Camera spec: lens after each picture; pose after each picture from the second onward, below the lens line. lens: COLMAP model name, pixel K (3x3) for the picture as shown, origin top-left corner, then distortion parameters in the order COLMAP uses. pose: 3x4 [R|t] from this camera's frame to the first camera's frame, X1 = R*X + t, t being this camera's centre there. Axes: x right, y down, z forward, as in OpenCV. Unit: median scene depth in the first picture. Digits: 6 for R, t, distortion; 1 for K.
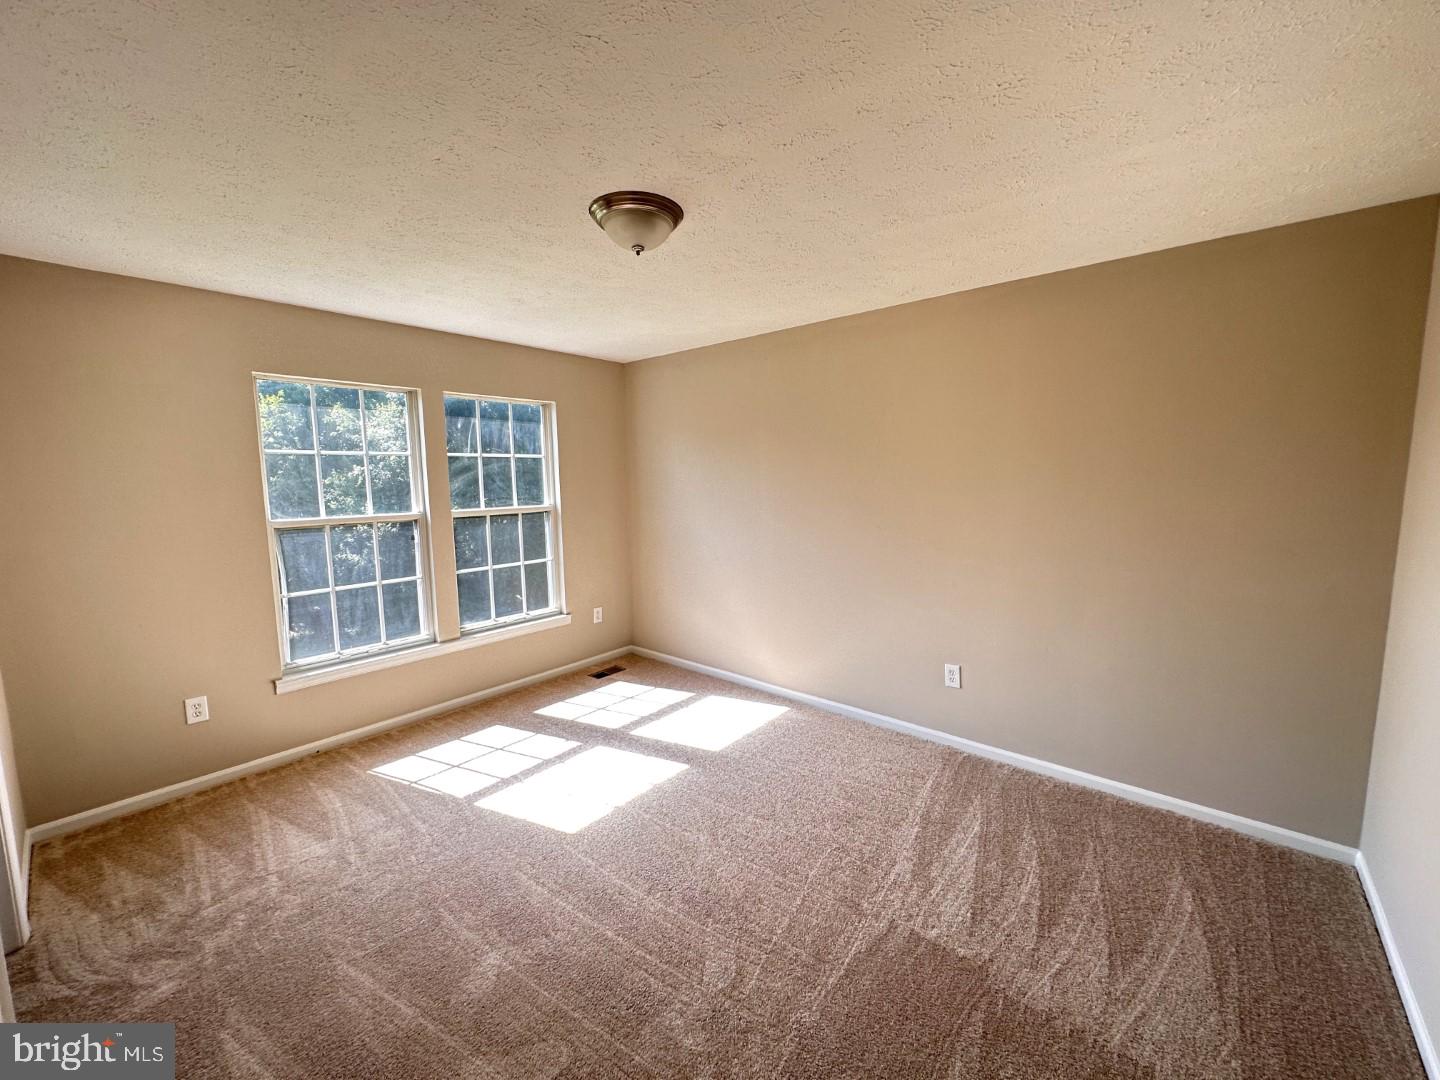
lens RADIAL K [[574.4, 0, 720.0], [0, 574.4, 536.5], [0, 0, 1]] dist [0.000669, -0.000221]
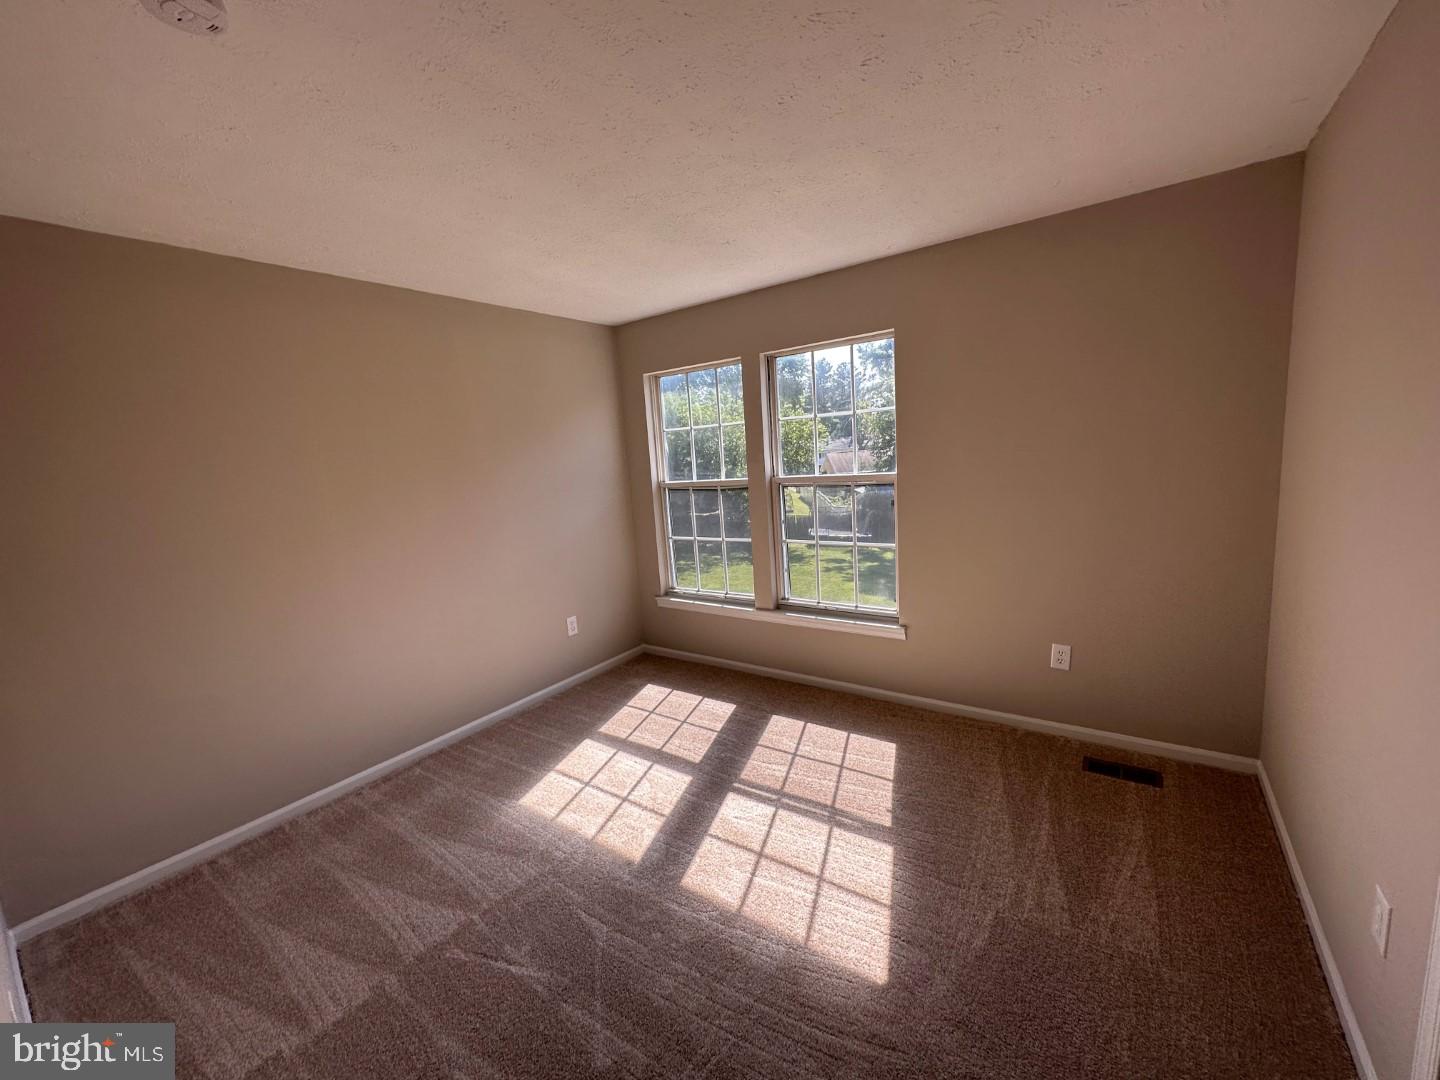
lens RADIAL K [[574.4, 0, 720.0], [0, 574.4, 536.5], [0, 0, 1]] dist [0.000669, -0.000221]
pose [[0.089920, 0.157241, -0.983458, 0.537997], [-0.056174, 0.986687, 0.152621, -0.101071], [0.994364, 0.041521, 0.097556, 0.918244]]
